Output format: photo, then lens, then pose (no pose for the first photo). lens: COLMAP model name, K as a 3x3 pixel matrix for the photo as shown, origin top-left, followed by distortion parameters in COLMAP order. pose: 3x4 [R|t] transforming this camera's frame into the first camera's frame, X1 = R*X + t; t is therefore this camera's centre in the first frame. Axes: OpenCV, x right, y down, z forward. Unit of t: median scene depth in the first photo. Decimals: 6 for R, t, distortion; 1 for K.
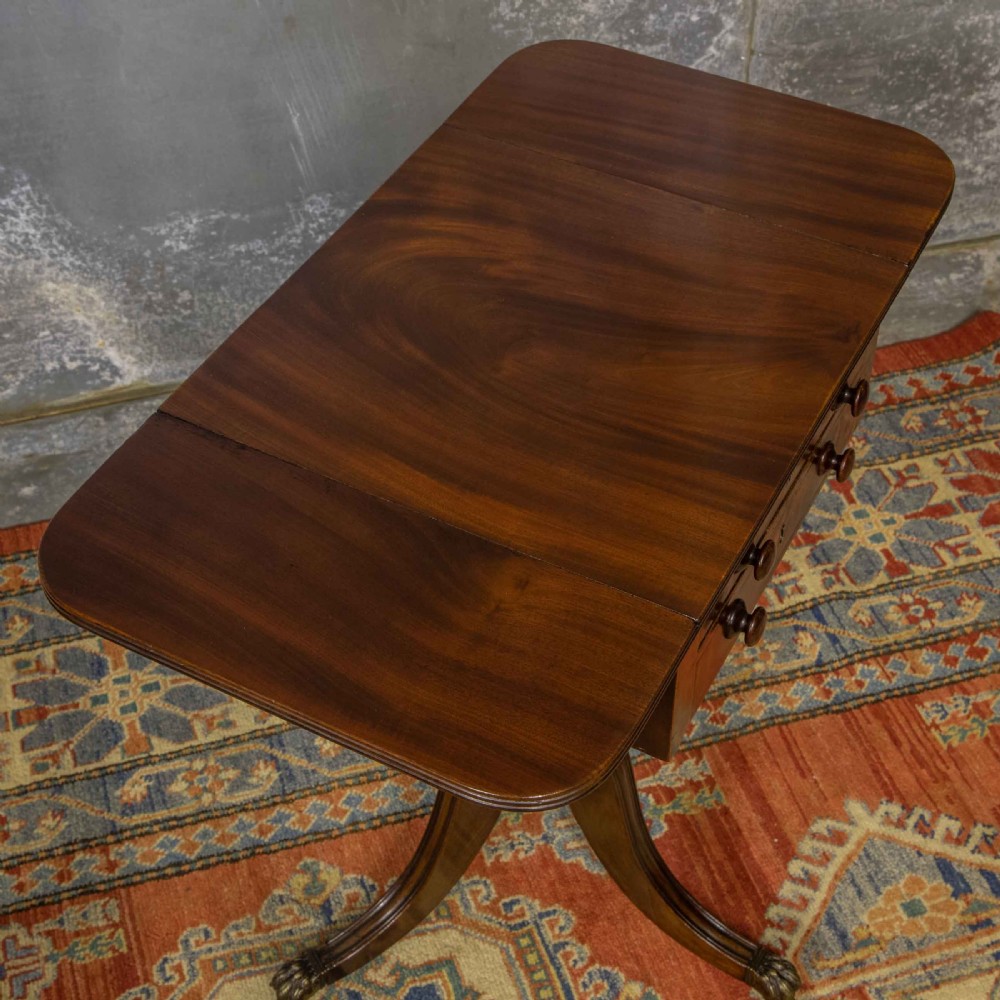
lens RADIAL K [[1761.0, 0, 468.6], [0, 1761.0, 396.1], [0, 0, 1]] dist [-0.032134, 0.121558]
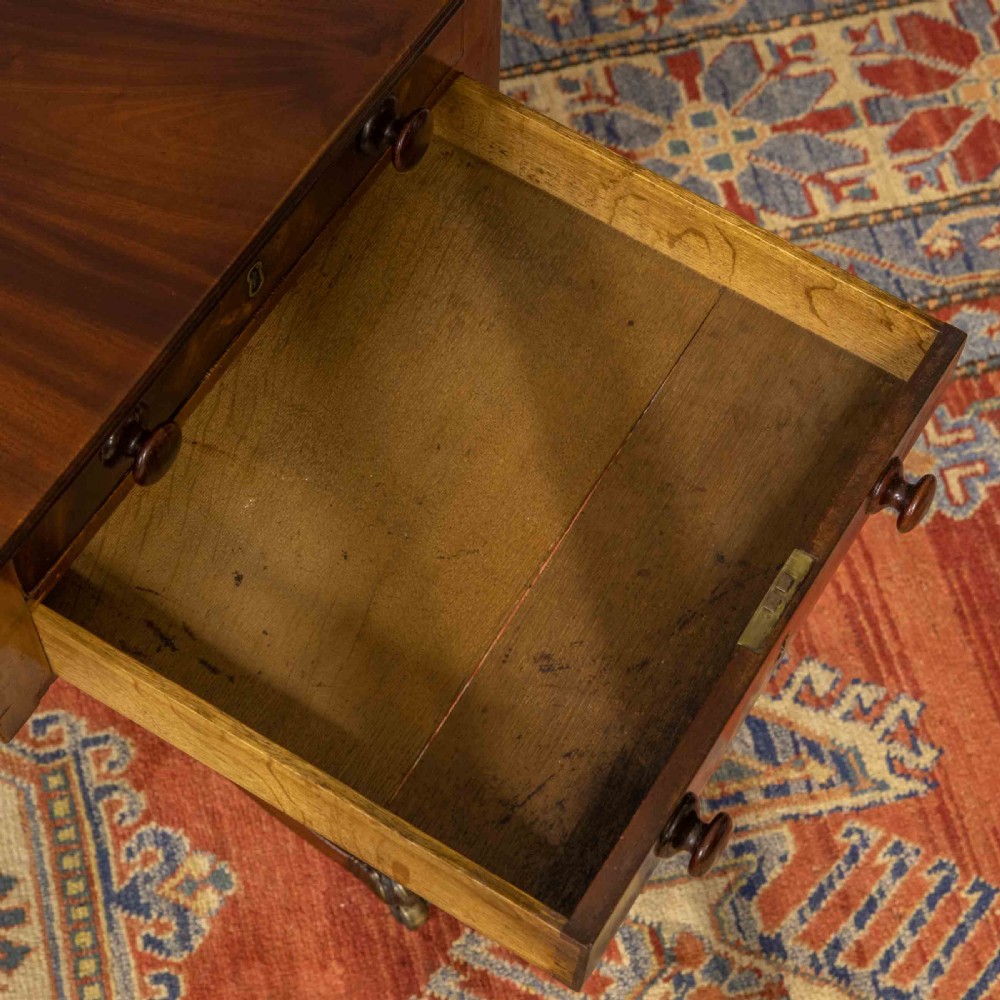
lens RADIAL K [[2424.4, 0, 447.3], [0, 2424.4, 481.2], [0, 0, 1]] dist [0.069617, 0.691124]
pose [[0.997744, 0.064062, -0.020064, 0.177820], [-0.053647, 0.940566, 0.335347, -0.113931], [0.040355, -0.333514, 0.941881, 0.138361]]
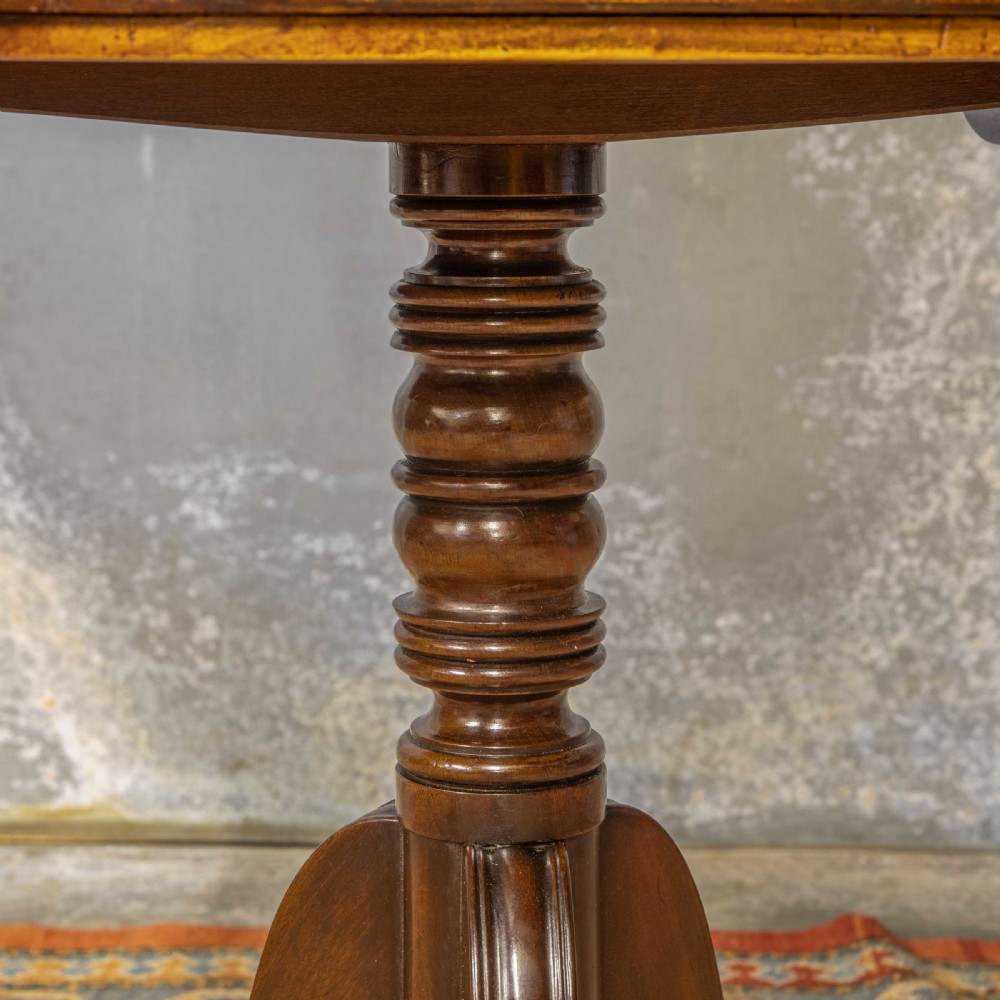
lens RADIAL K [[2703.9, 0, 498.8], [0, 2703.9, 503.2], [0, 0, 1]] dist [0.151455, 0.254216]
pose [[0.950033, 0.059813, -0.306366, 0.219950], [-0.213585, 0.840304, -0.498268, 0.373377], [0.227638, 0.538806, 0.811091, 0.356674]]
